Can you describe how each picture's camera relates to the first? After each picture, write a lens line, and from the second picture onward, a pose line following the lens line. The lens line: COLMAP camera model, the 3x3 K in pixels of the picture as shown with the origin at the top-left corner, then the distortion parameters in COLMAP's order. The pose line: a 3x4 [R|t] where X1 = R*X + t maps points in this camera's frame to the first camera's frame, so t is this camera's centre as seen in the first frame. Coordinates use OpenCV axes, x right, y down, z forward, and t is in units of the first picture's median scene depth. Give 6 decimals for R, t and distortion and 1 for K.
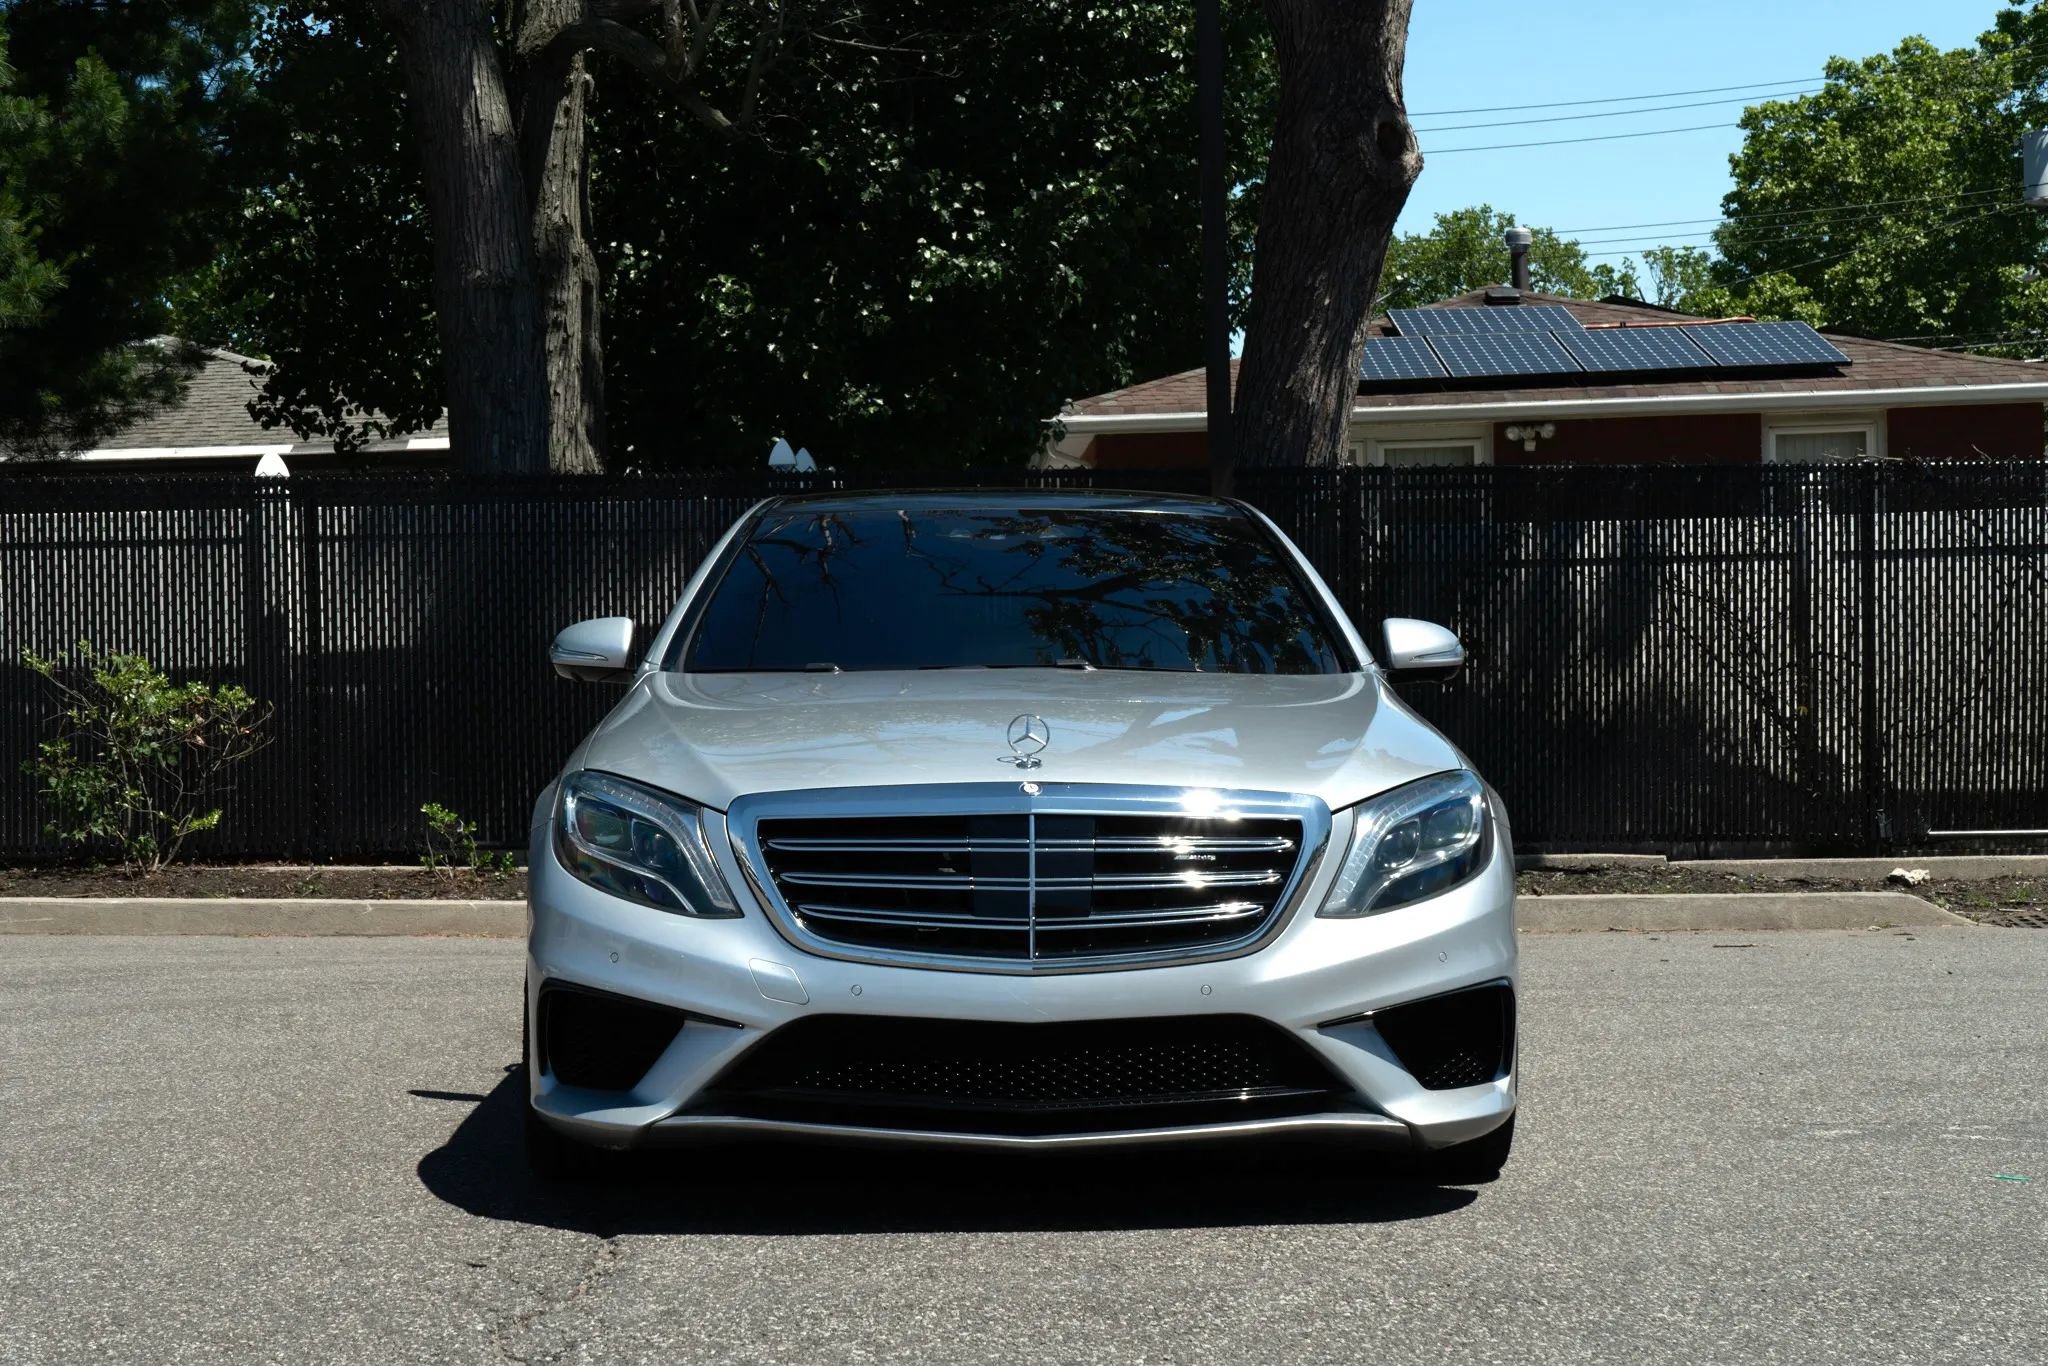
lens RADIAL K [[3251.6, 0, 1016.5], [0, 3251.6, 683.8], [0, 0, 1]] dist [0.045884, -0.037023]
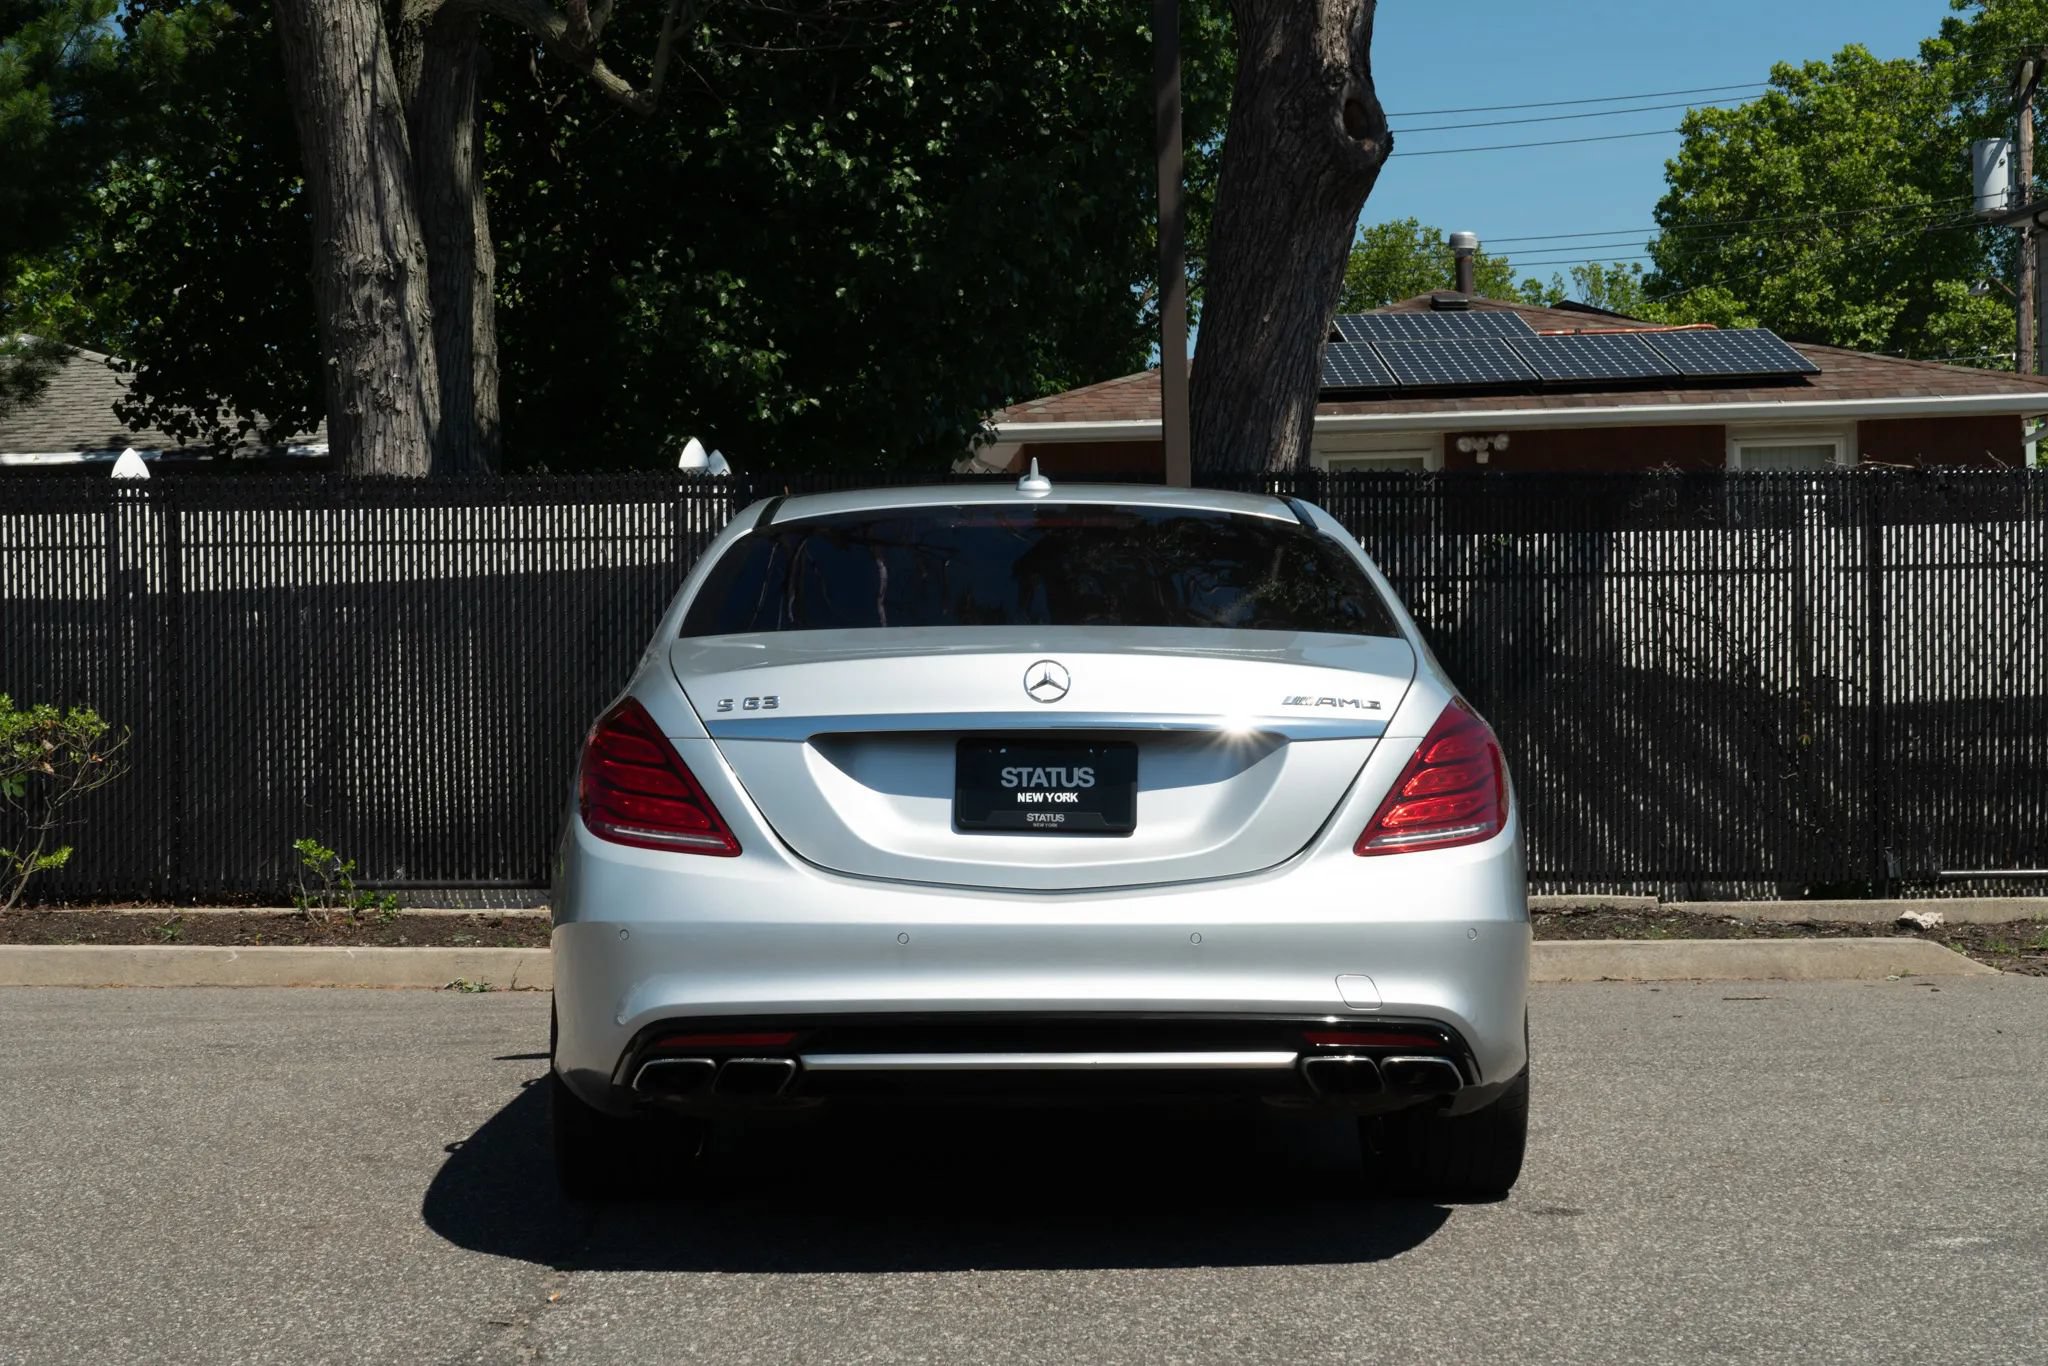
lens RADIAL K [[3326.1, 0, 1016.3], [0, 3326.1, 681.7], [0, 0, 1]] dist [0.040657, 0.037521]
pose [[0.999596, 0.002273, 0.028326, -0.008112], [-0.002039, 0.999963, -0.008312, 0.000269], [-0.028344, 0.008251, 0.999564, 0.065417]]
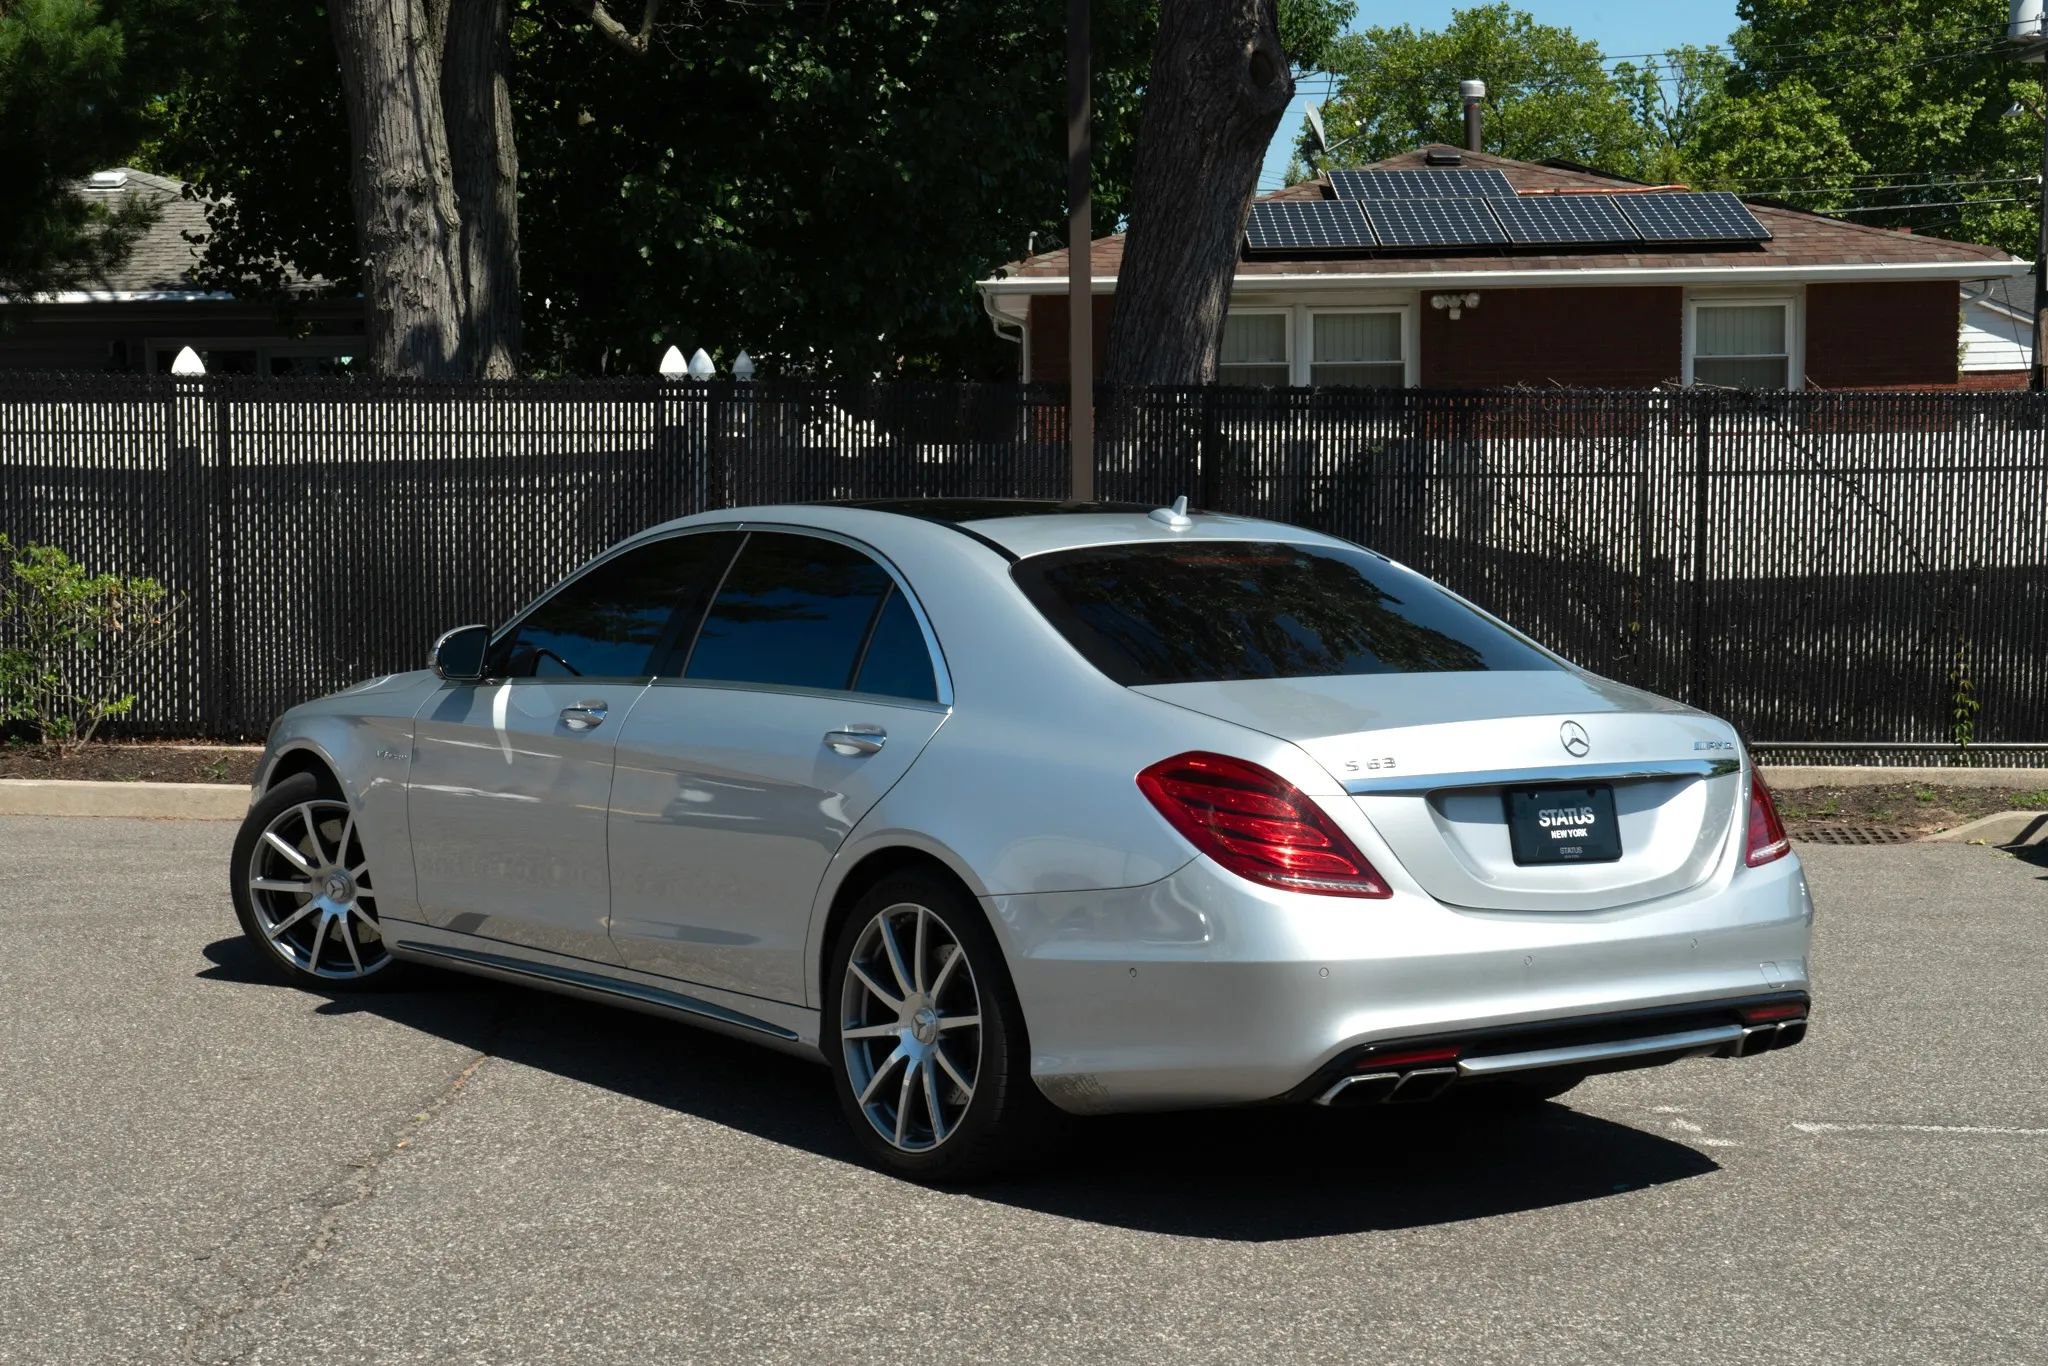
lens RADIAL K [[3279.0, 0, 1018.1], [0, 3279.0, 685.8], [0, 0, 1]] dist [0.033984, 0.083999]
pose [[0.999793, 0.019708, -0.004965, 0.046927], [-0.019323, 0.997473, 0.068362, -0.041270], [0.006299, -0.068252, 0.997648, -0.063440]]
